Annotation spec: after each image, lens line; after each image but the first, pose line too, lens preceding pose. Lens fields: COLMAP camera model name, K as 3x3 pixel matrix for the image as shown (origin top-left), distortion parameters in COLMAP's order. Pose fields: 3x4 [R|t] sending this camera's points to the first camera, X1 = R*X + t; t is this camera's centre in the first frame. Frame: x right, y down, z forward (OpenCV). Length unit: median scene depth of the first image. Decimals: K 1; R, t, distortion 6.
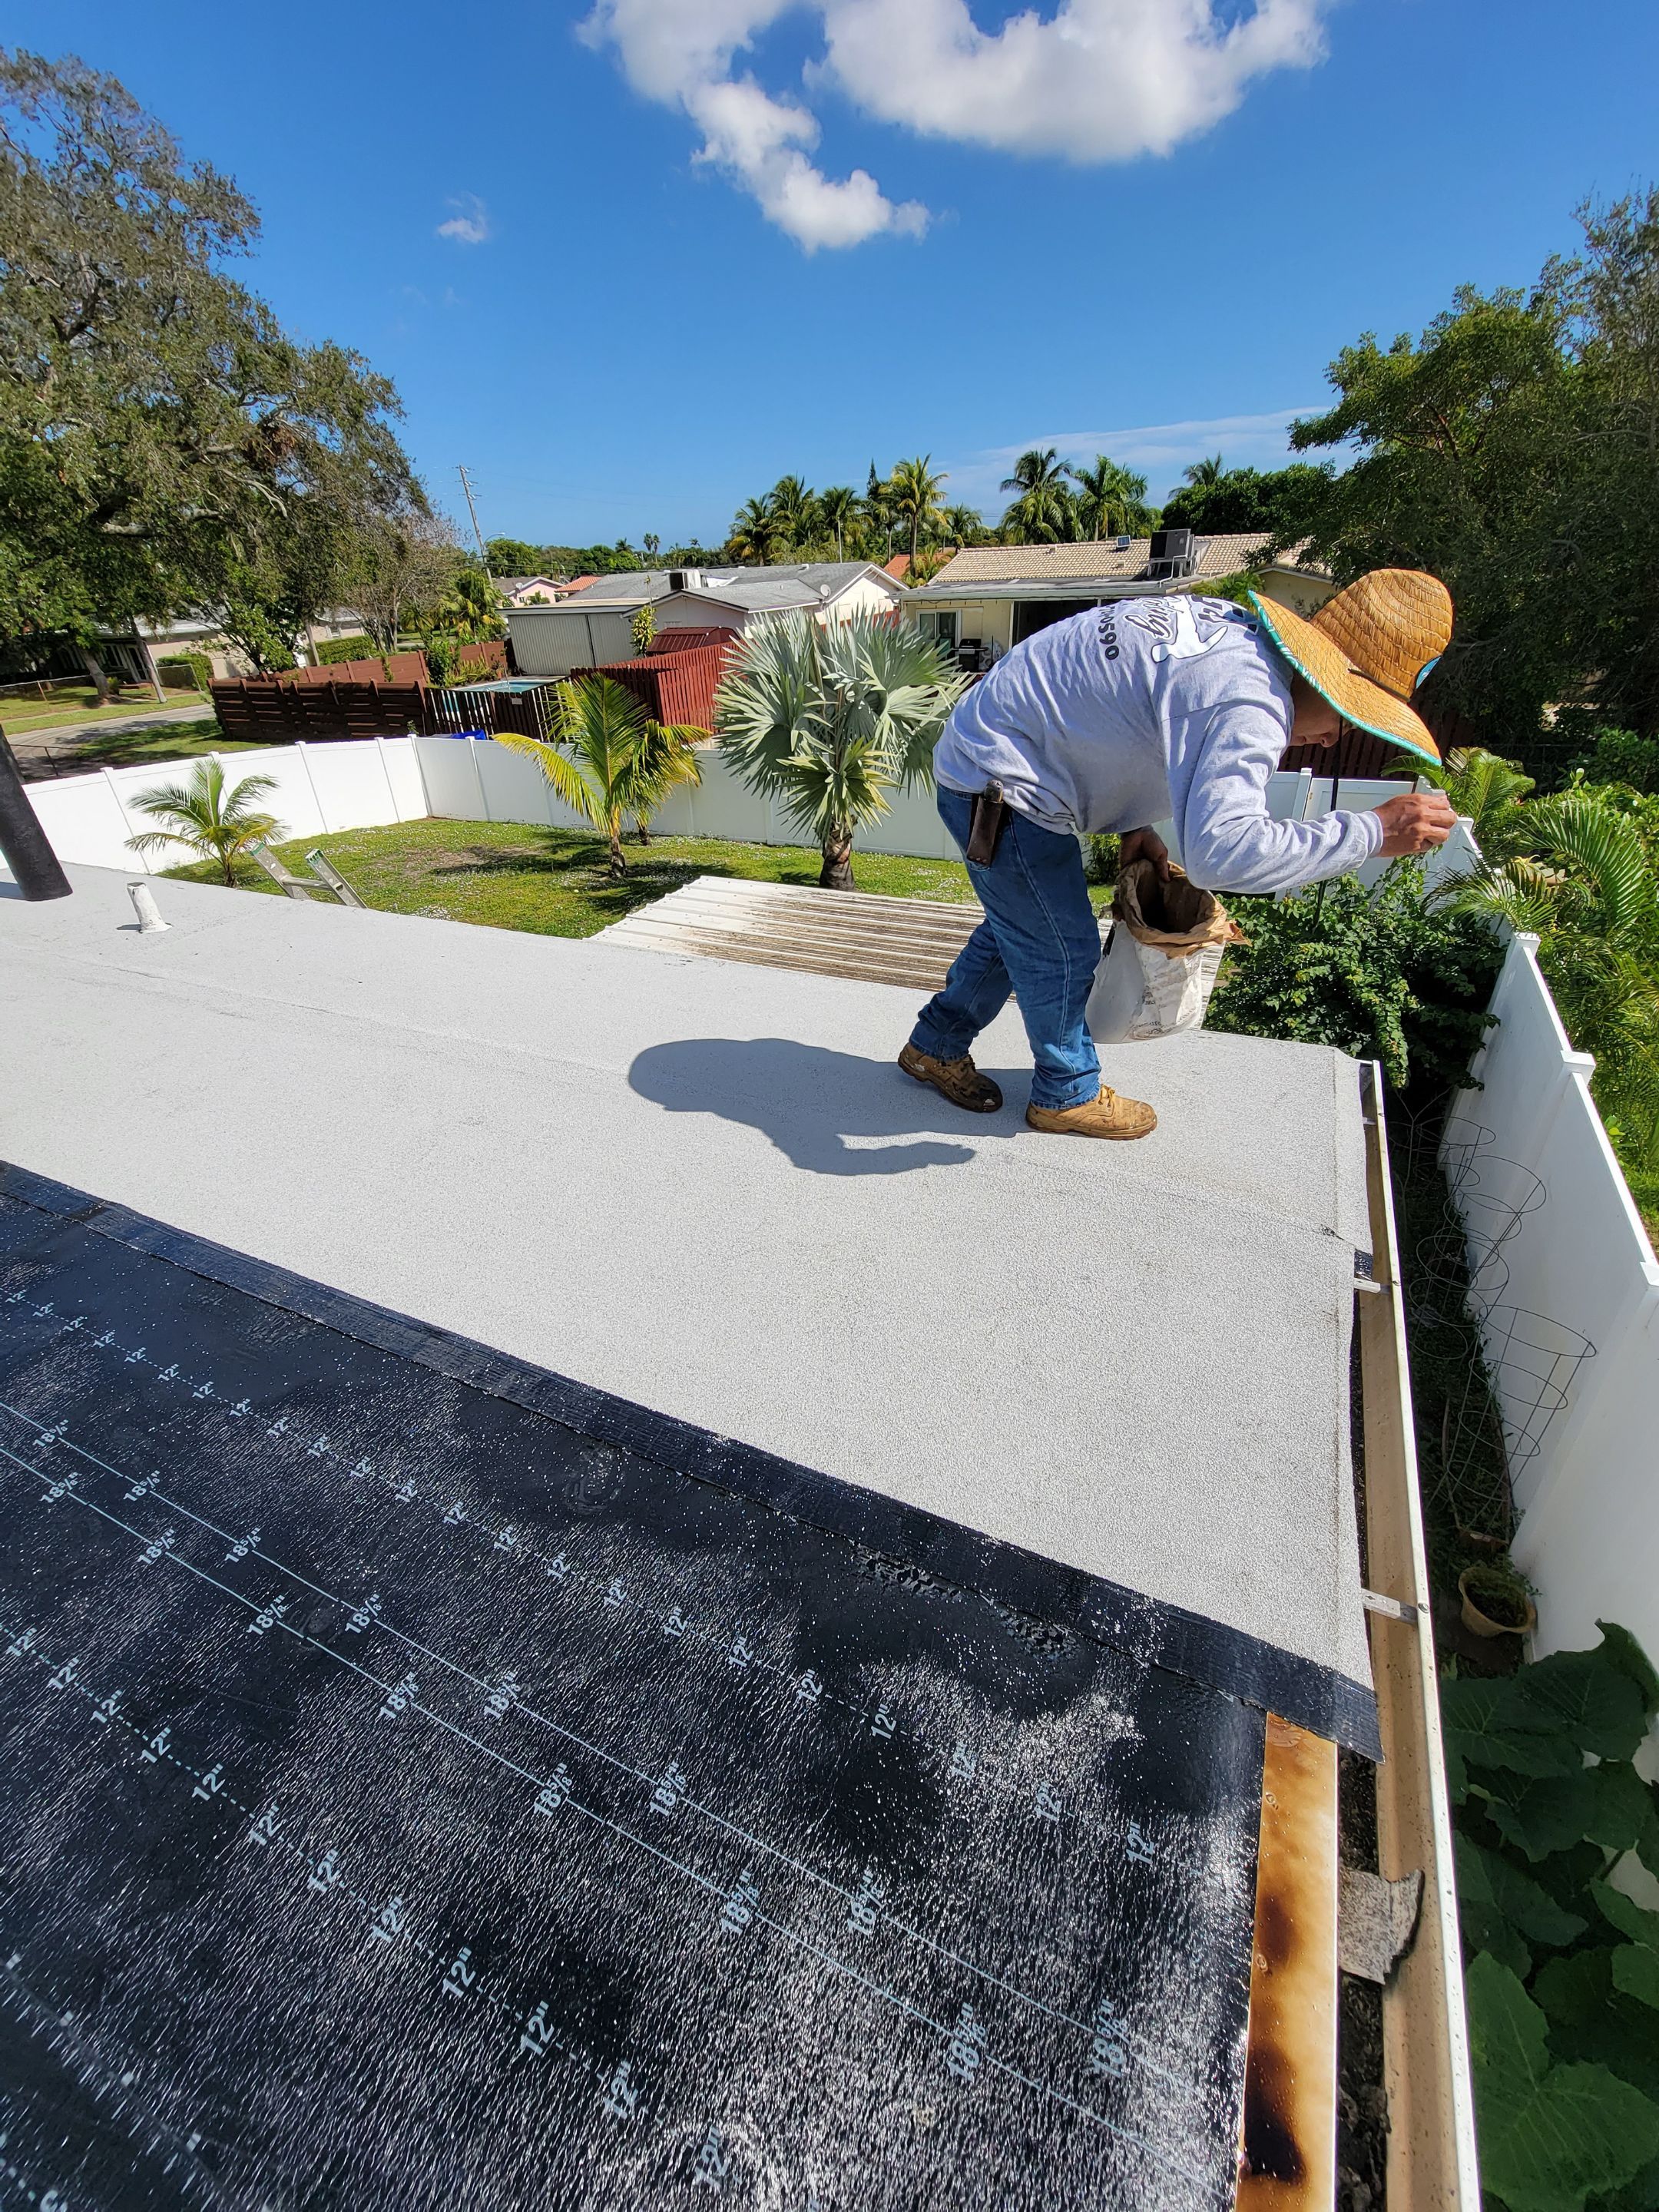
lens RADIAL K [[903.5, 0, 825.7], [0, 903.5, 1100.6], [0, 0, 1]] dist [-0.003152, -0.000915]
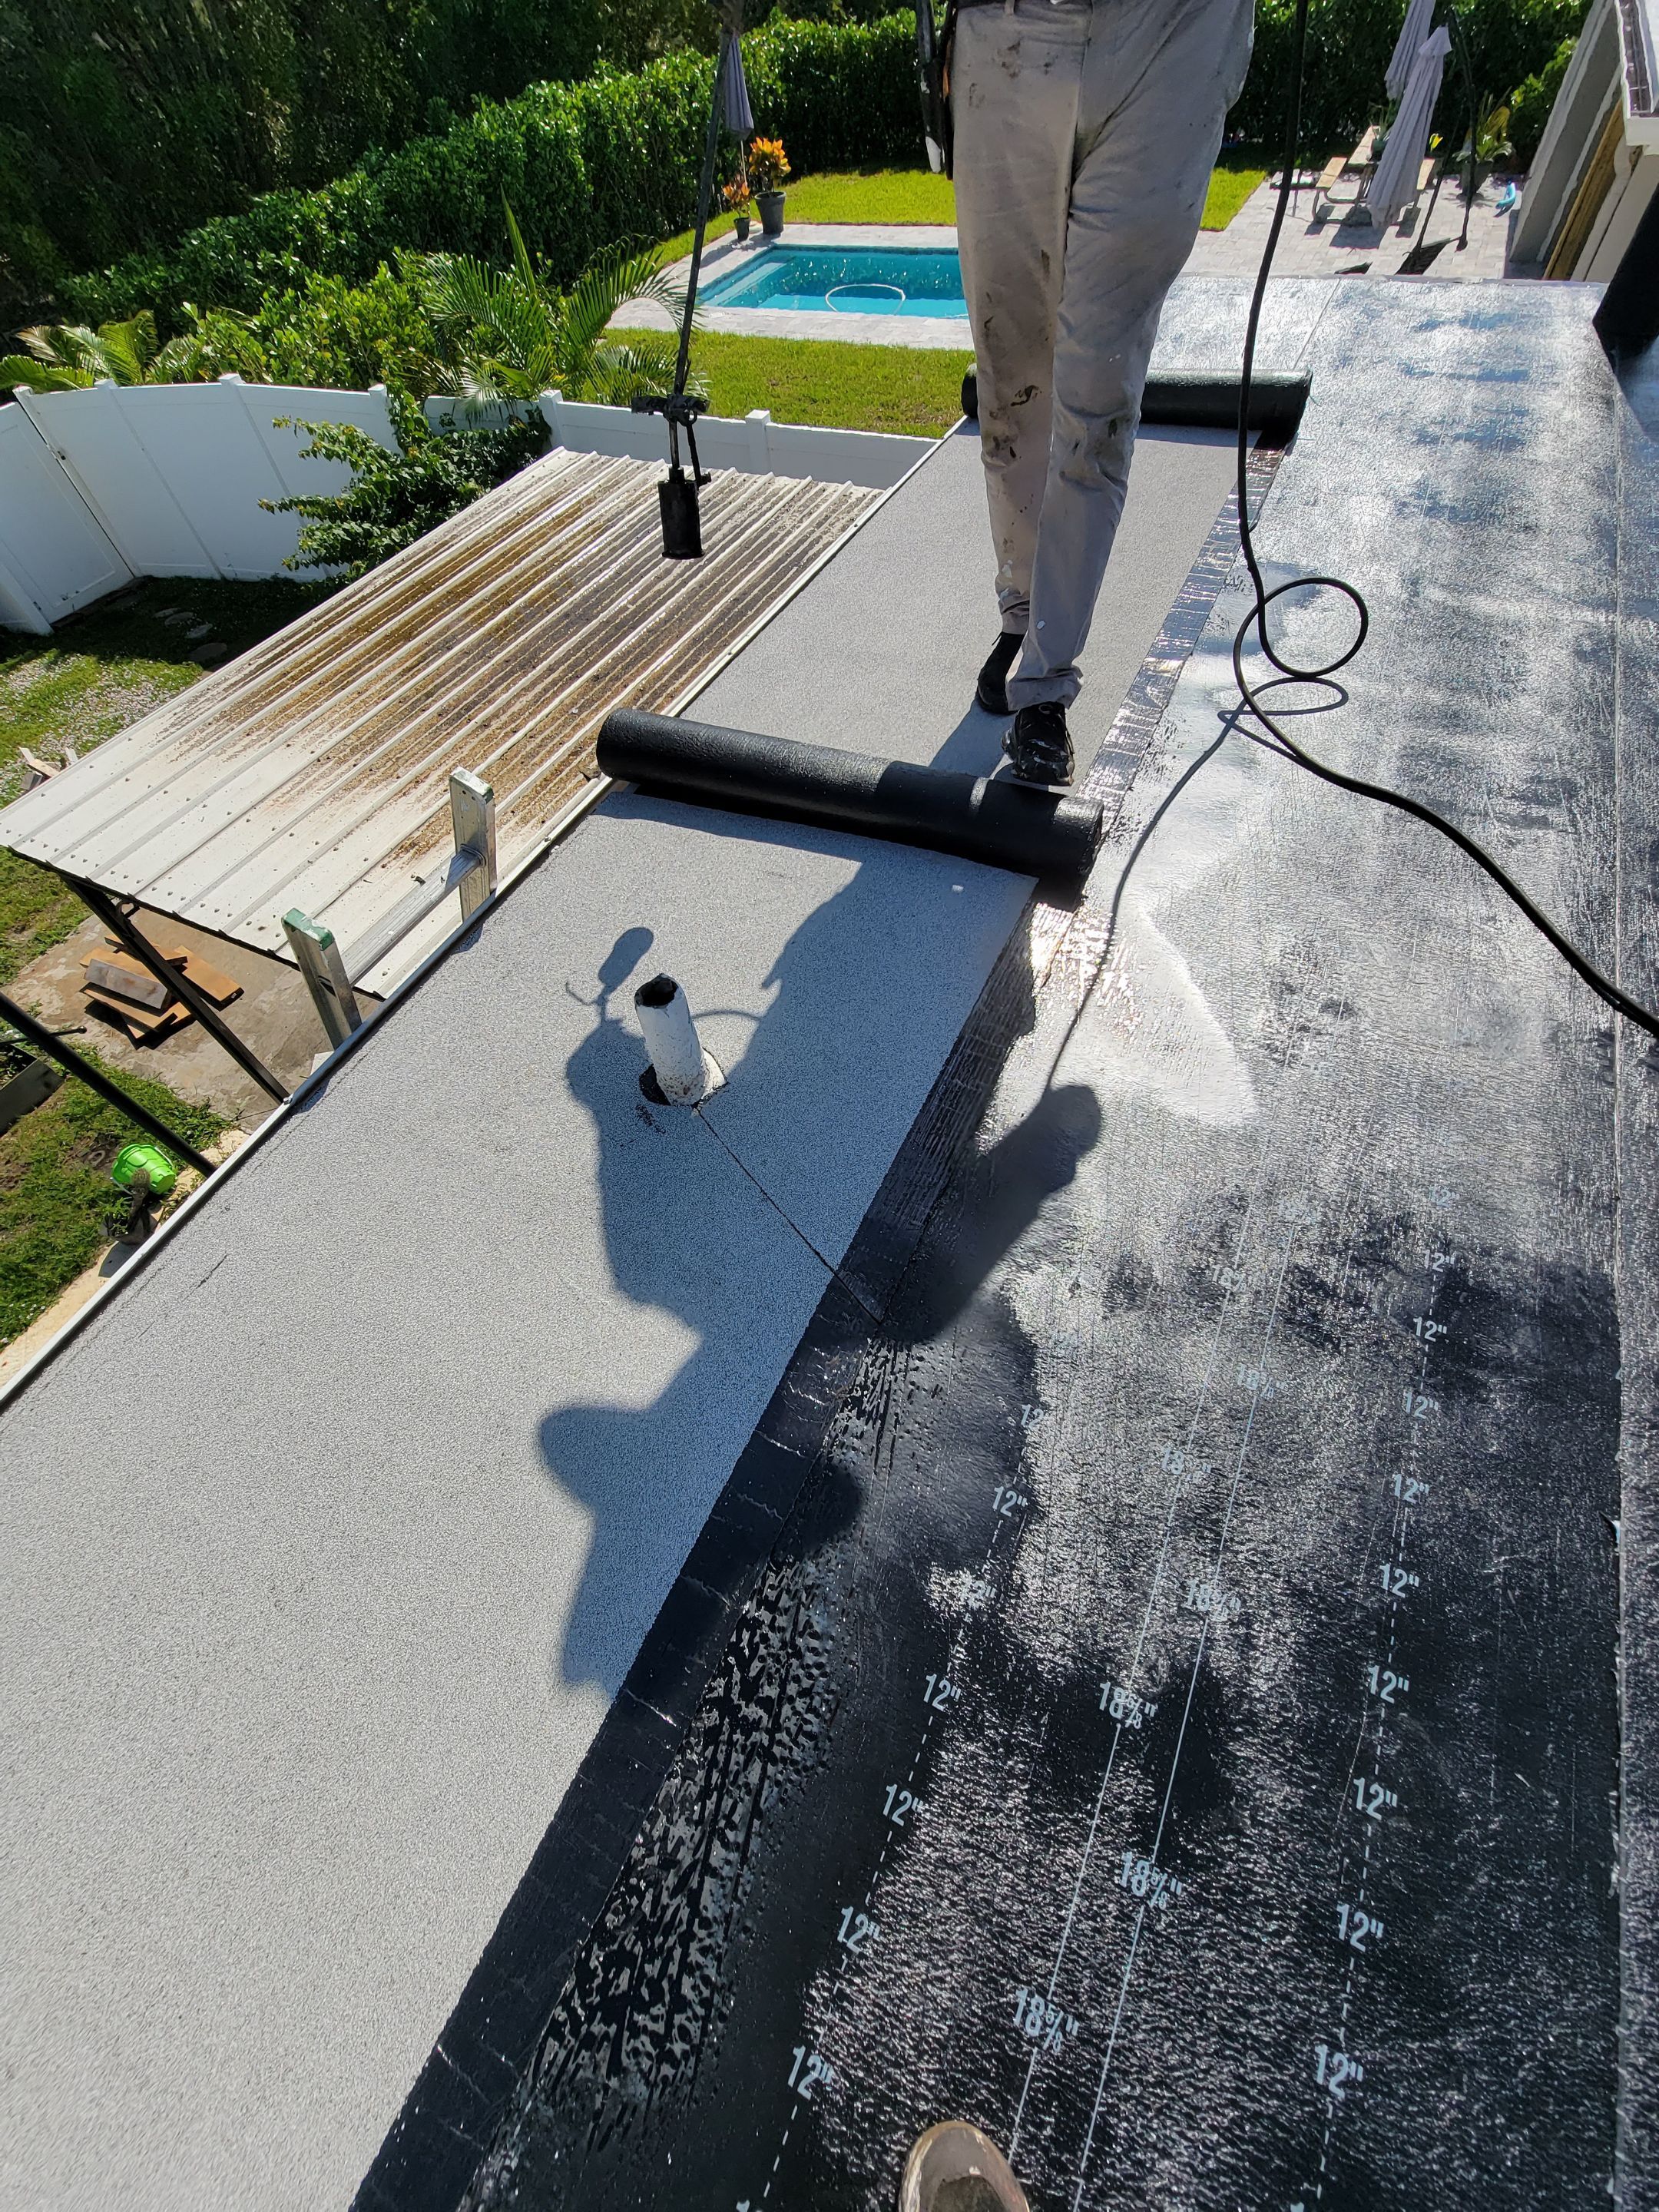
lens RADIAL K [[903.5, 0, 828.4], [0, 903.5, 1106.4], [0, 0, 1]] dist [-0.003152, -0.000915]
pose [[0.016610, -0.785920, 0.618106, -0.247569], [0.576311, 0.512695, 0.636403, -0.096692], [-0.817061, 0.345650, 0.461450, 0.199480]]
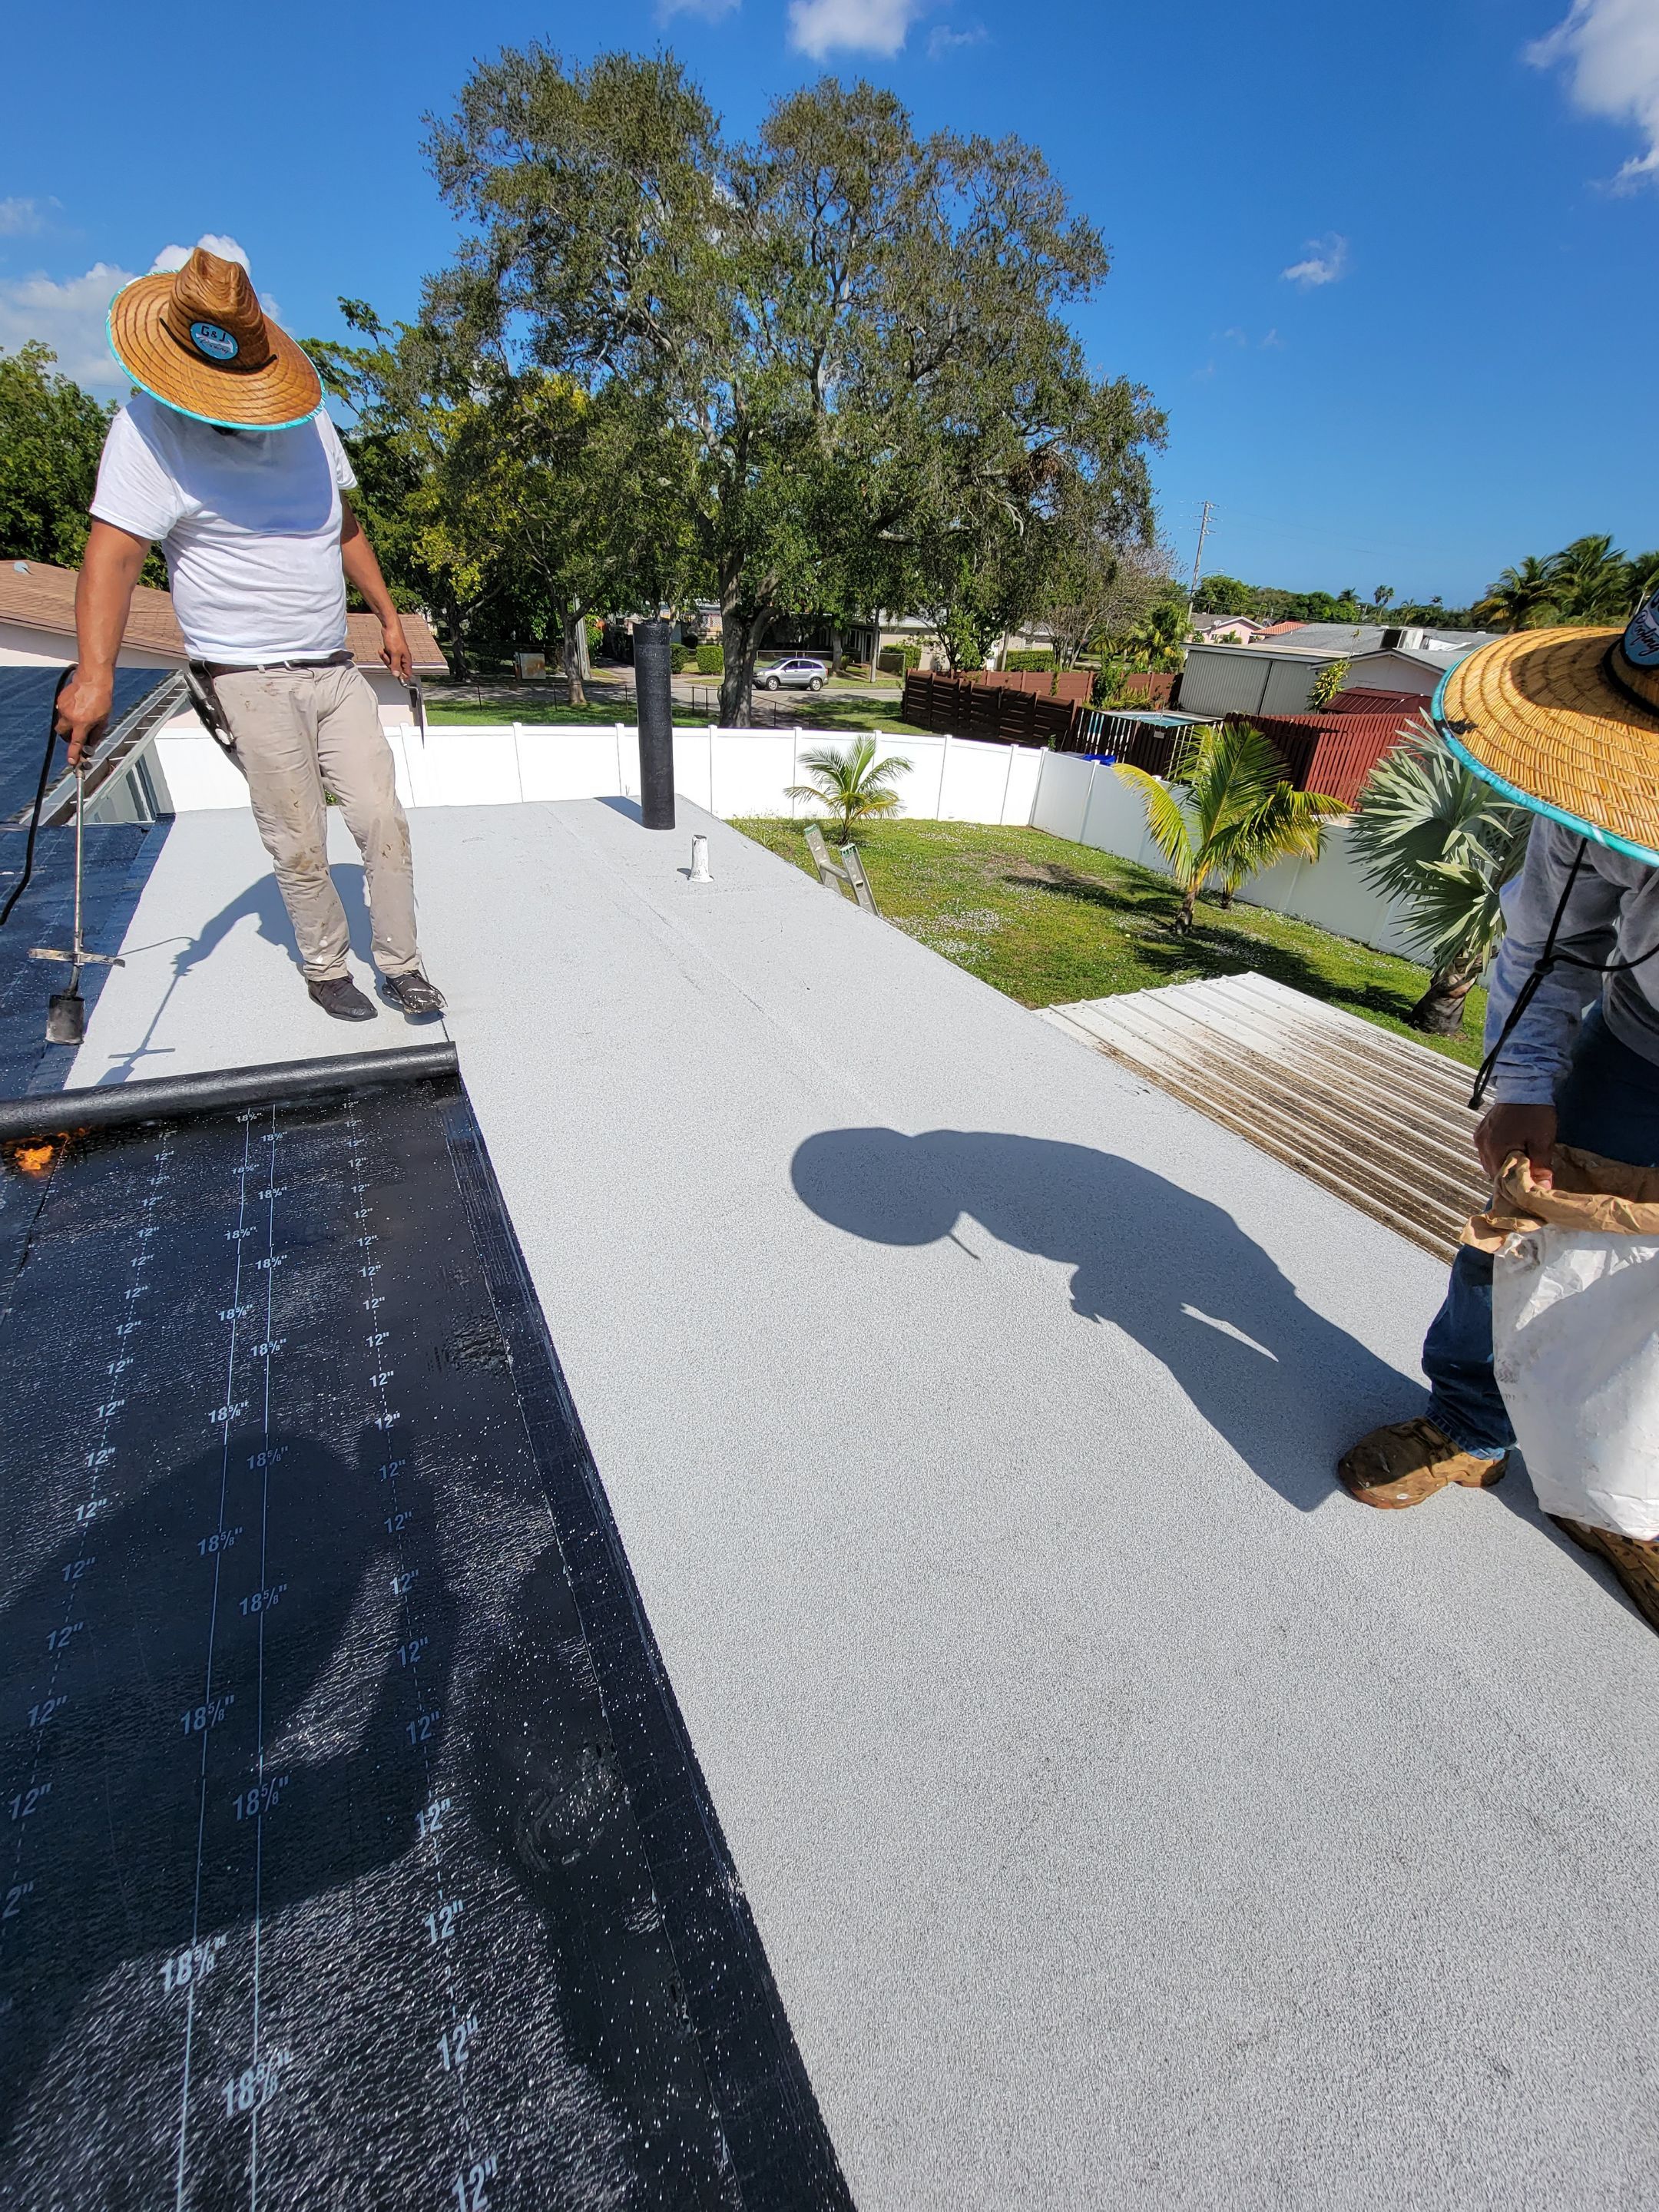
lens RADIAL K [[903.5, 0, 828.1], [0, 903.5, 1100.5], [0, 0, 1]] dist [-0.003152, -0.000915]
pose [[0.788816, 0.373492, -0.488132, 0.004349], [-0.386845, 0.918847, 0.077916, -0.022303], [0.477620, 0.127370, 0.869285, 0.038567]]
